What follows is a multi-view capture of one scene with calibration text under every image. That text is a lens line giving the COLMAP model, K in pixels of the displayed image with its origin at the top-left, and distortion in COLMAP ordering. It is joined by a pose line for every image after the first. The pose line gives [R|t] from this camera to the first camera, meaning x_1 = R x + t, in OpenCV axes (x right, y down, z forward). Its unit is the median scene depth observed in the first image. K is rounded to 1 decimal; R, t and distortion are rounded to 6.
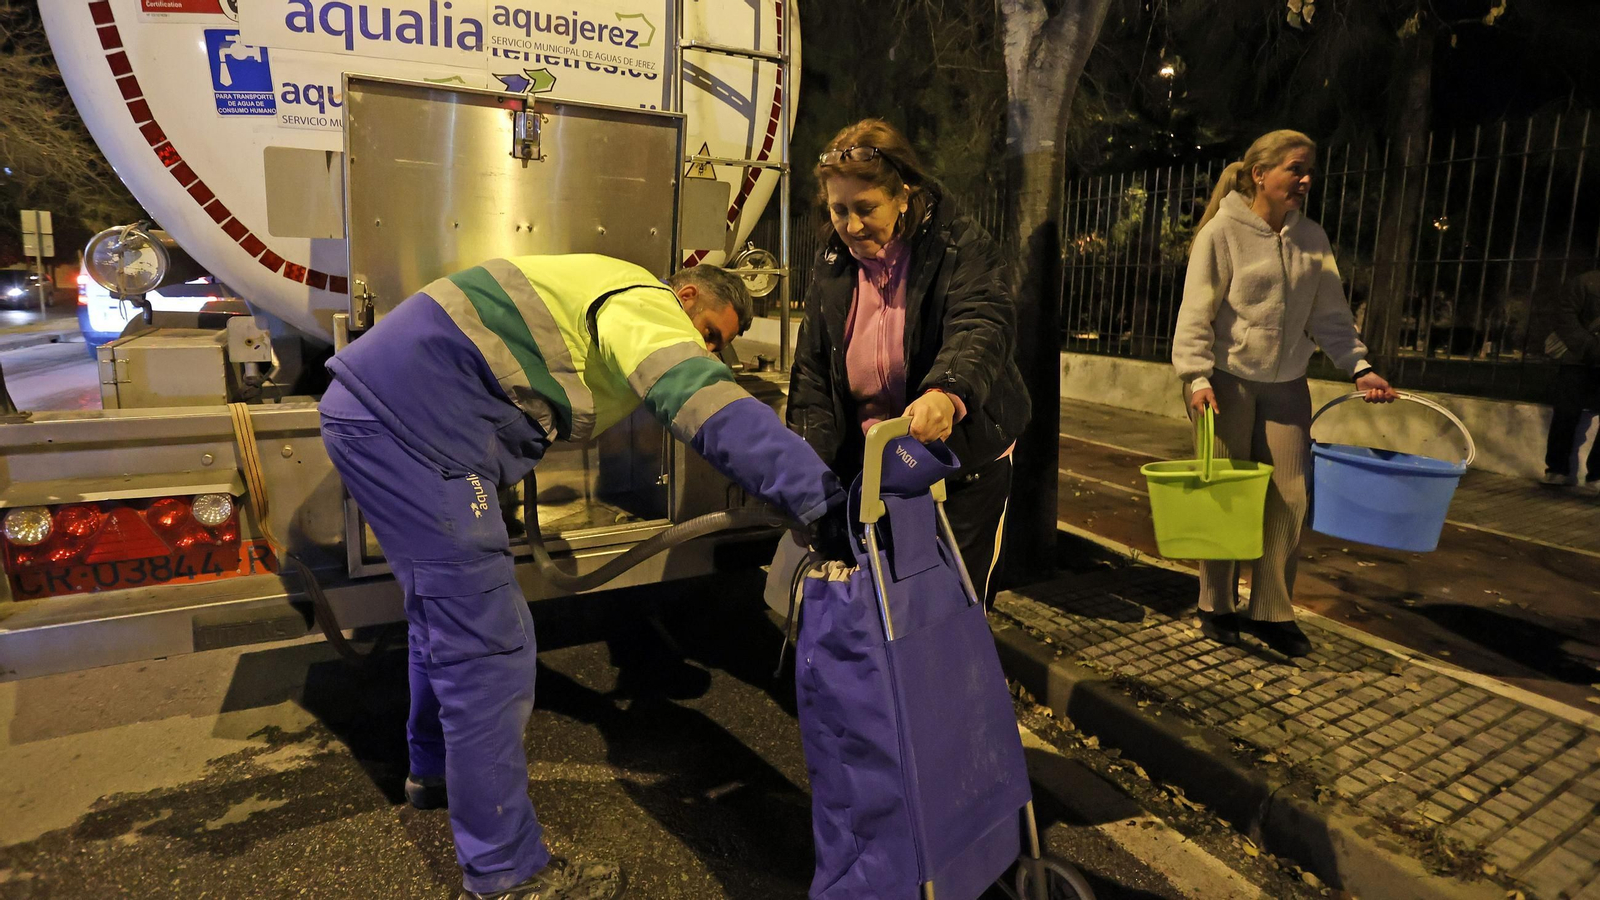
lens RADIAL K [[777.9, 0, 790.4], [0, 777.9, 381.3], [0, 0, 1]] dist [-0.063693, 0.022645]
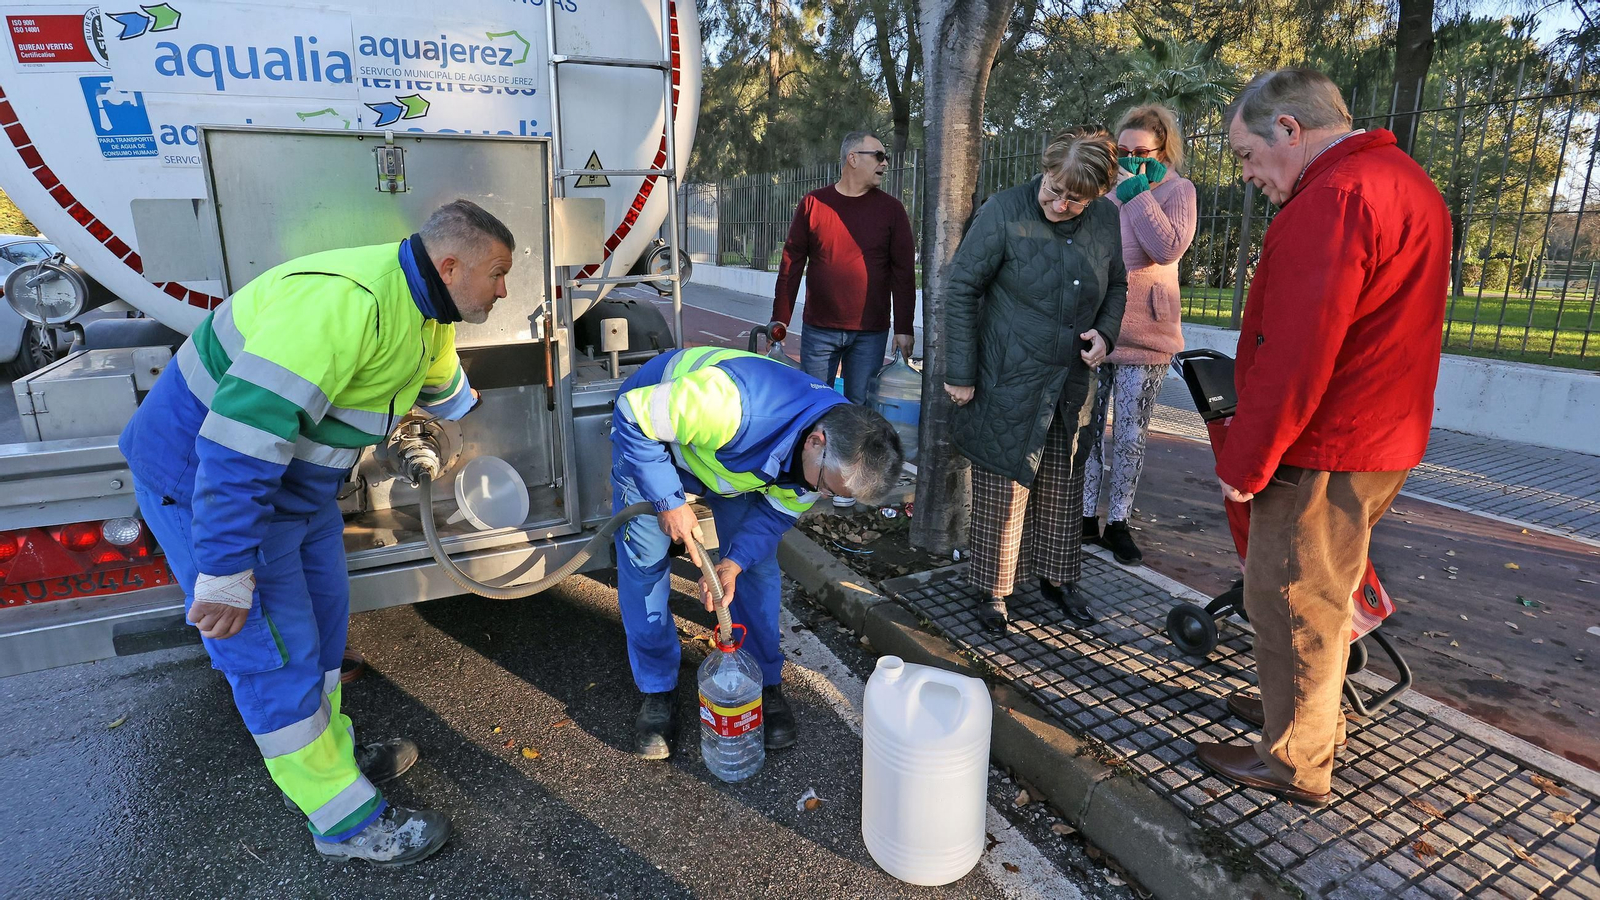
lens RADIAL K [[777.9, 0, 784.9], [0, 777.9, 389.2], [0, 0, 1]] dist [-0.063693, 0.022645]
pose [[0.999154, -0.018564, -0.036694, 0.212798], [0.021497, 0.996463, 0.081233, -0.090394], [0.035056, -0.081953, 0.996019, -0.035480]]
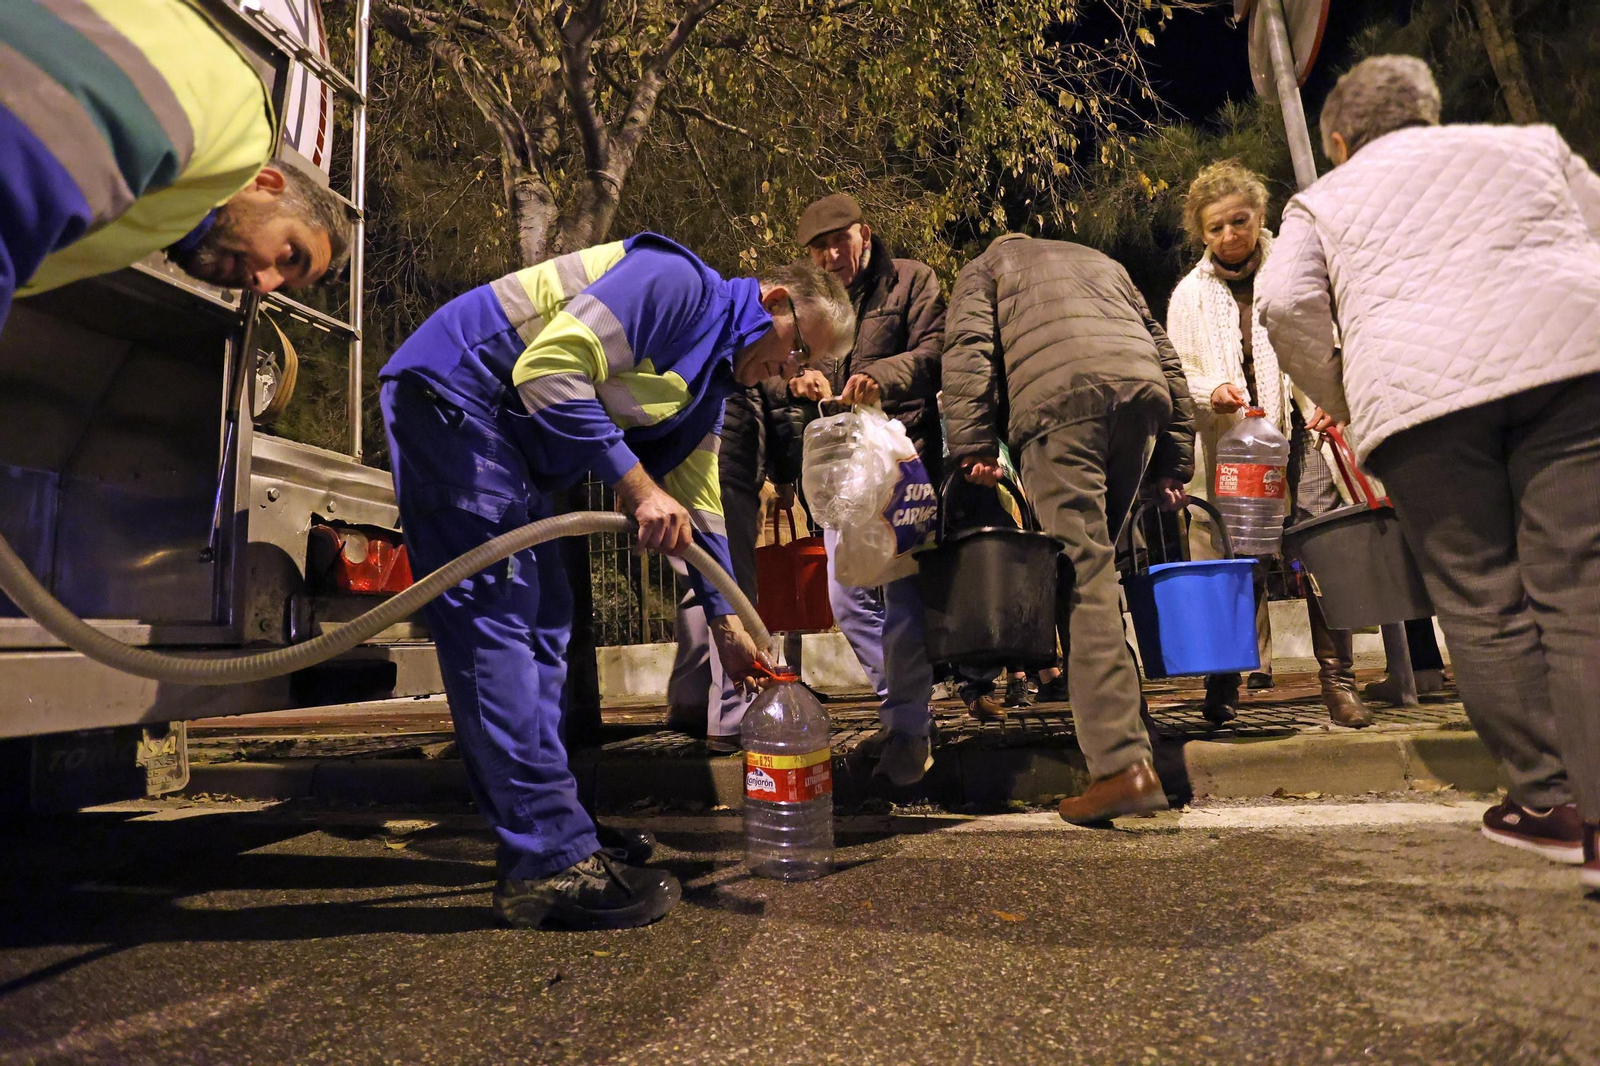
lens RADIAL K [[770.1, 0, 798.9], [0, 770.1, 537.1], [0, 0, 1]] dist [-0.054190, 0.011978]
pose [[0.656638, 0.041542, 0.753061, -0.349601], [0.165636, 0.966162, -0.197725, 0.351229], [-0.735793, 0.254568, 0.627538, 0.303998]]
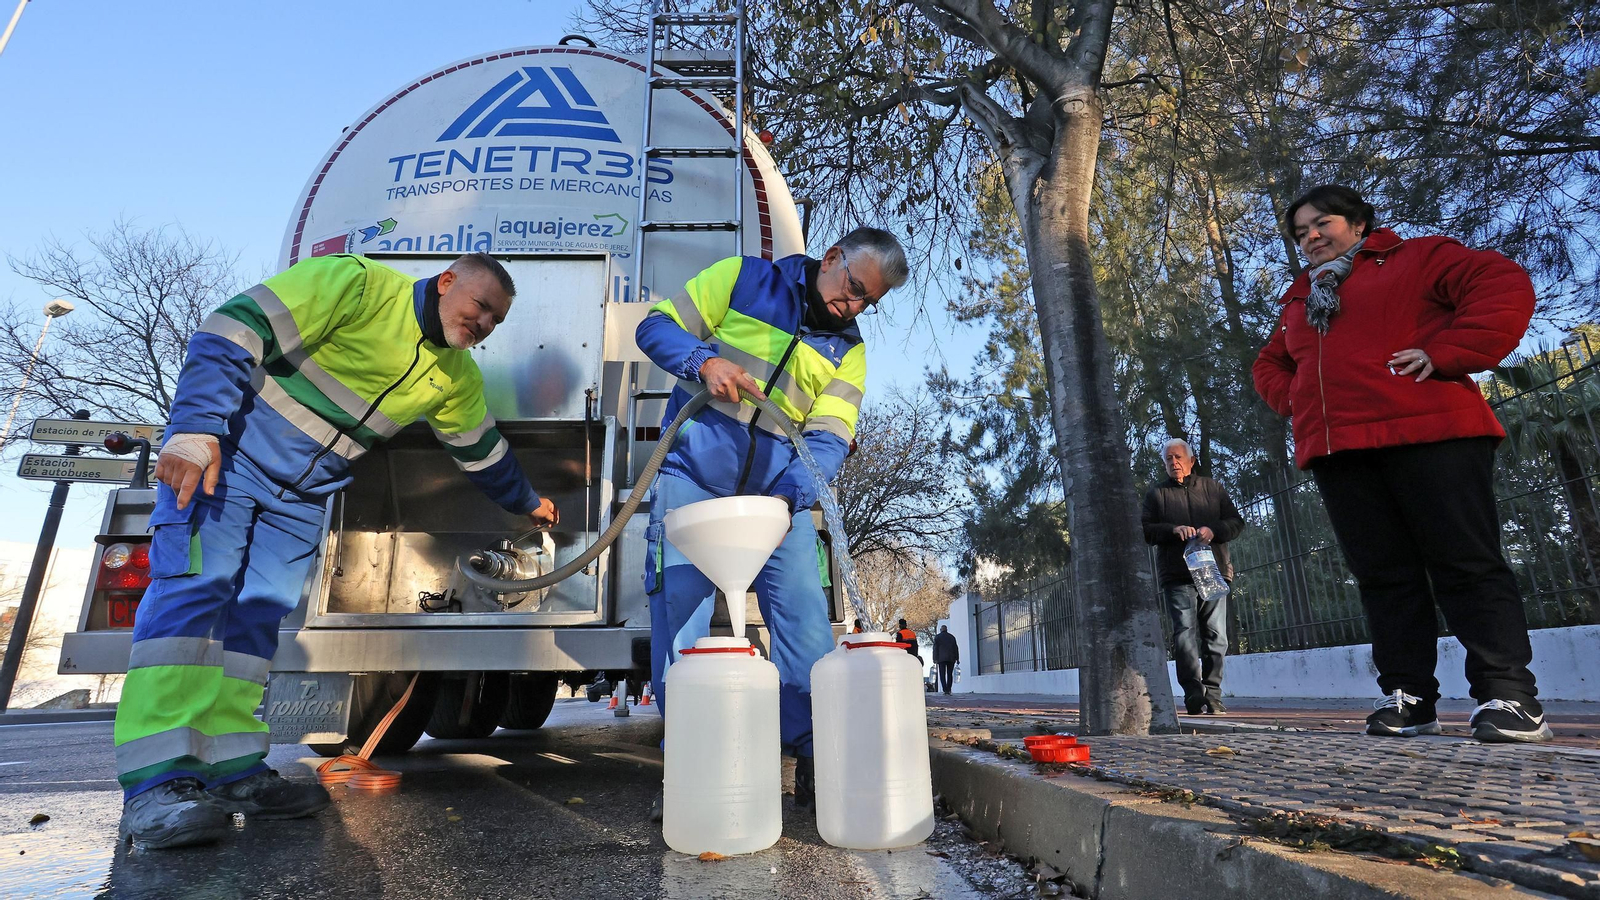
lens RADIAL K [[777.9, 0, 799.2], [0, 777.9, 439.6], [0, 0, 1]] dist [-0.063693, 0.022645]
pose [[0.900047, -0.172096, -0.400373, 0.597542], [-0.013374, 0.907382, -0.420093, 0.452960], [0.435588, 0.383458, 0.814385, 0.244907]]
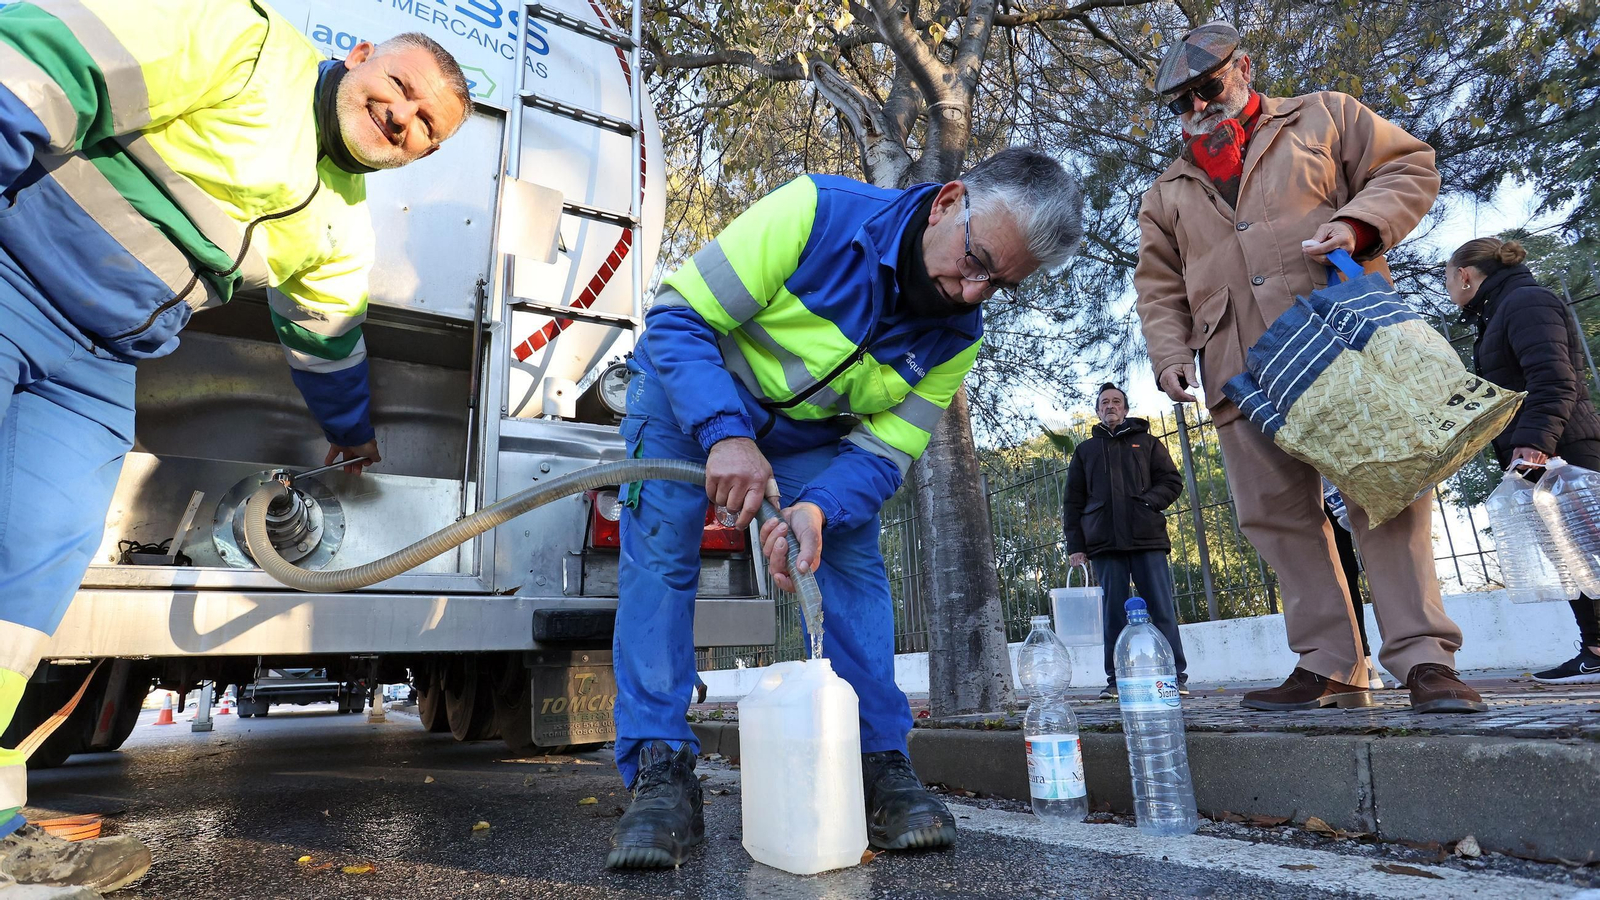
lens RADIAL K [[777.9, 0, 791.9], [0, 777.9, 469.6], [0, 0, 1]] dist [-0.063693, 0.022645]
pose [[0.995697, -0.058034, 0.072246, 0.115967], [0.080926, 0.924385, -0.372779, 0.441084], [-0.045149, 0.377021, 0.925103, 0.297879]]
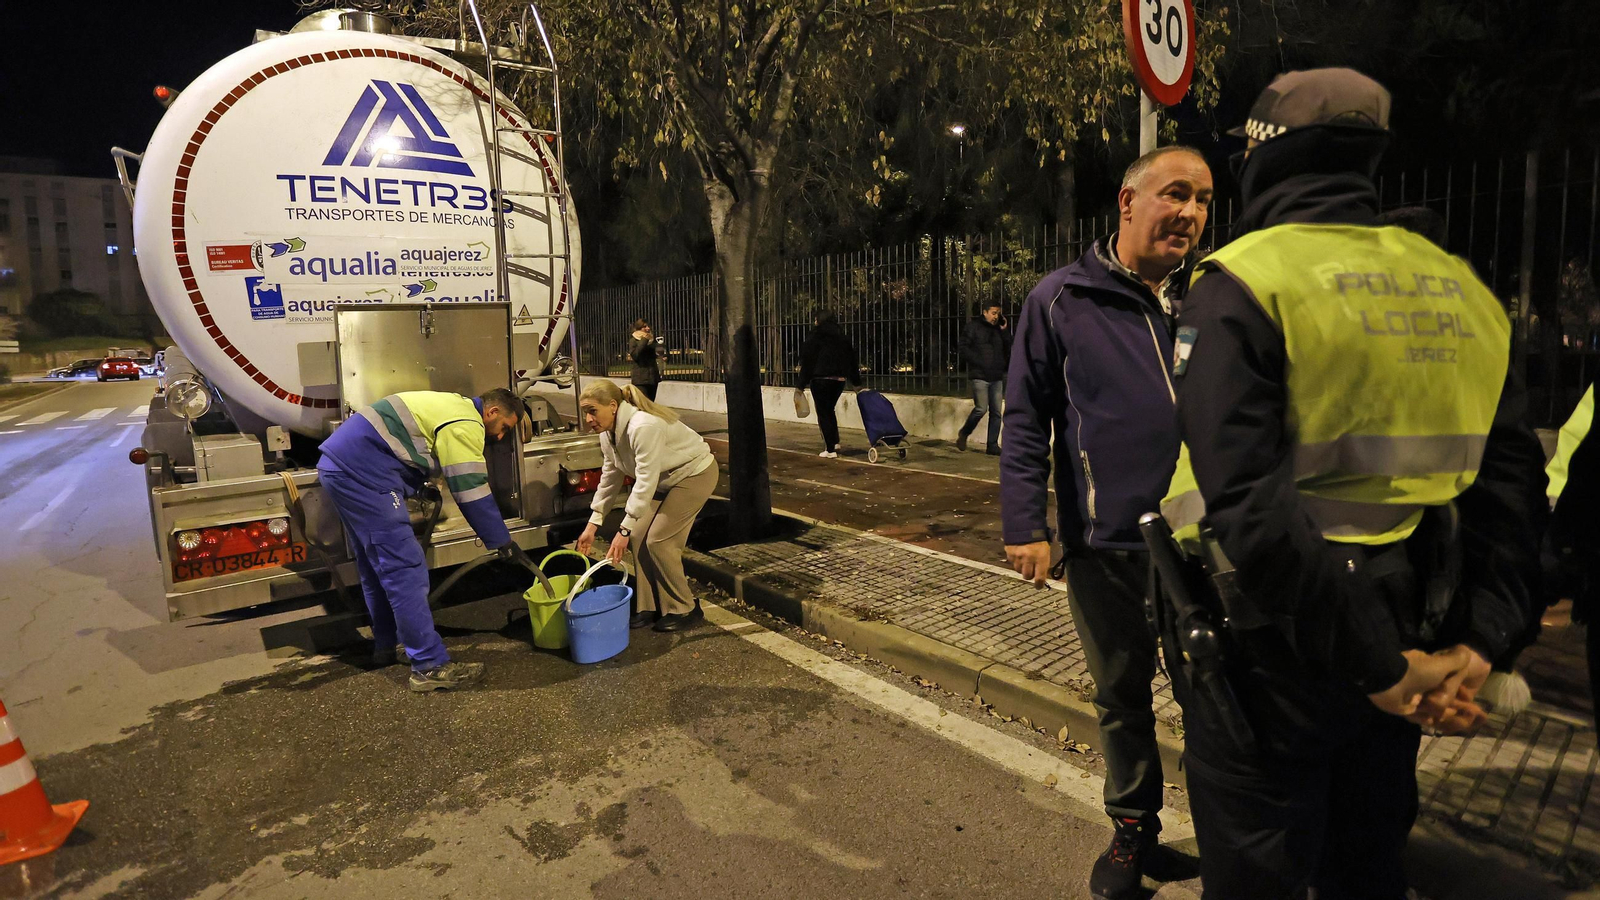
lens RADIAL K [[777.9, 0, 783.3], [0, 777.9, 413.8], [0, 0, 1]] dist [-0.063693, 0.022645]
pose [[0.982122, -0.079305, 0.170723, 0.183031], [0.081818, 0.996617, -0.007722, 0.000404], [-0.169534, 0.021552, 0.985289, -1.011198]]
